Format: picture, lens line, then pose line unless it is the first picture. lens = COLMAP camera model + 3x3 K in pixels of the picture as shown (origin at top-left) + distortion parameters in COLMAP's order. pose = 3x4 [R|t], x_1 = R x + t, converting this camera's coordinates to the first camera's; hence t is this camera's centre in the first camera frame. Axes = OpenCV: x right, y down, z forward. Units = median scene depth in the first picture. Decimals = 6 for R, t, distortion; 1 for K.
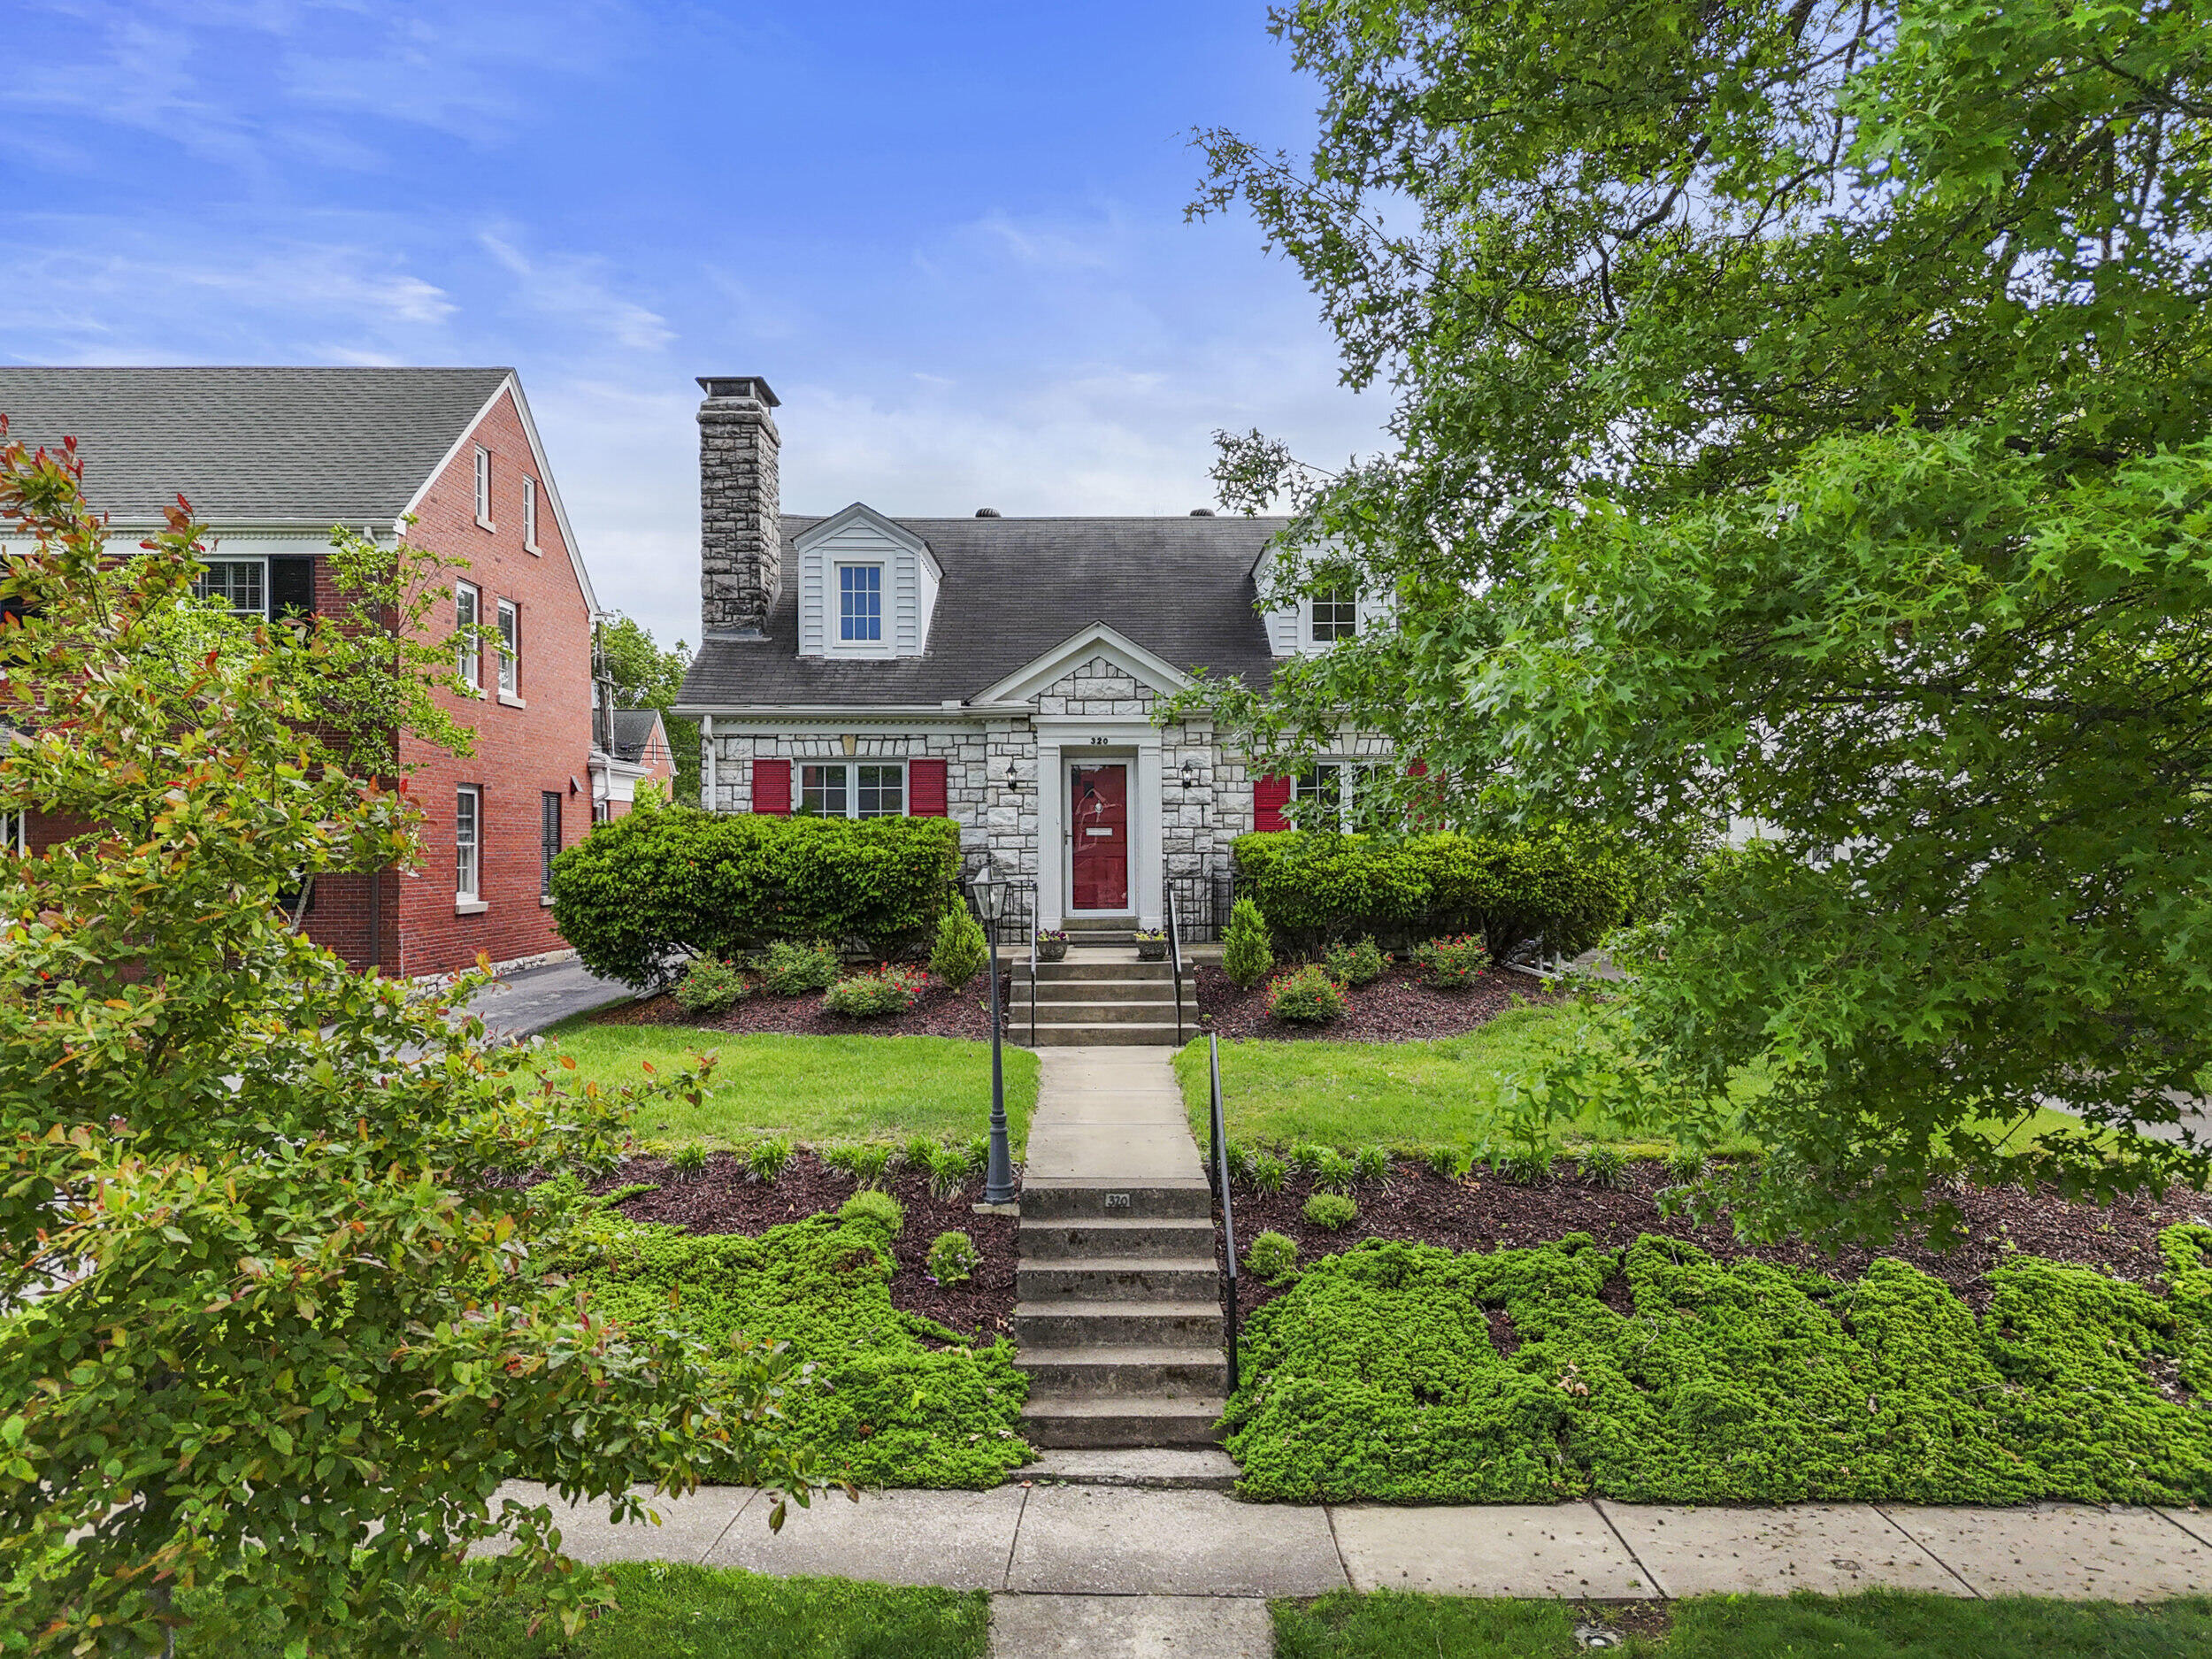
lens RADIAL K [[1628.0, 0, 1114.7], [0, 1628.0, 832.8], [0, 0, 1]] dist [0.057276, -0.050954]
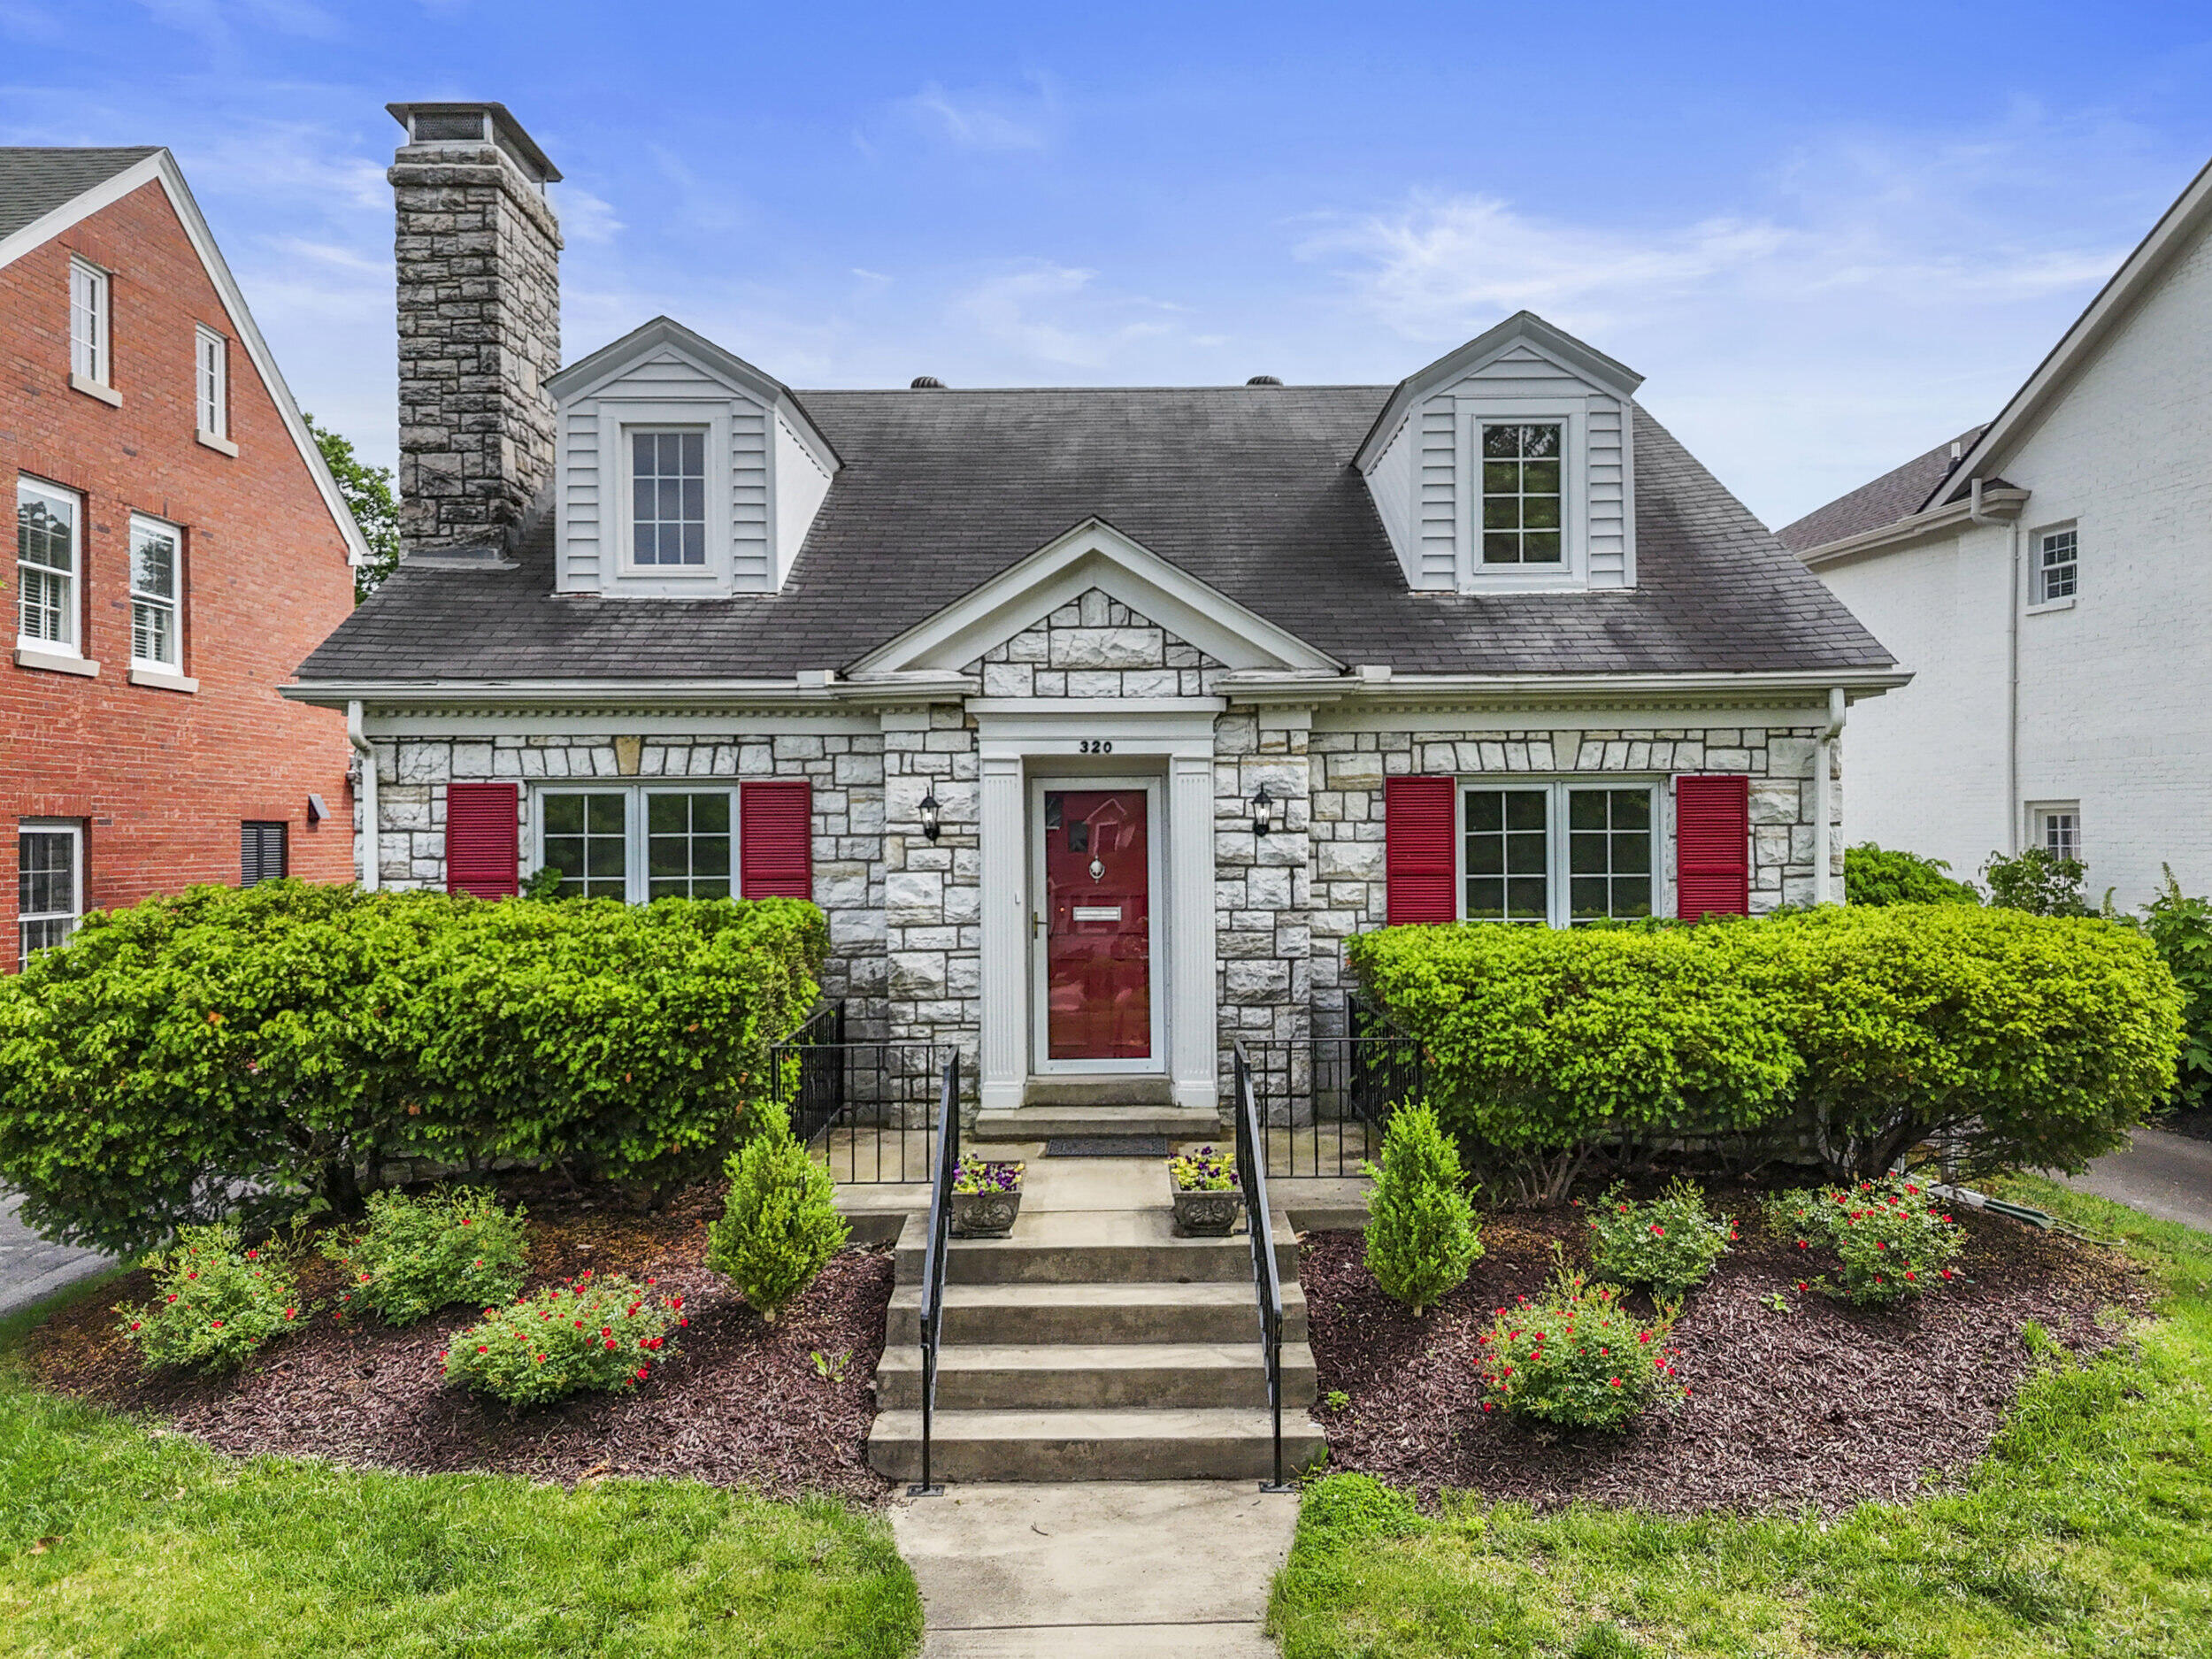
lens RADIAL K [[1628.0, 0, 1114.7], [0, 1628.0, 832.8], [0, 0, 1]] dist [0.057276, -0.050954]
pose [[0.999915, -0.003042, -0.012648, 0.003260], [0.003134, 0.999969, 0.007279, -0.031936], [0.012625, -0.007318, 0.999894, 0.466189]]
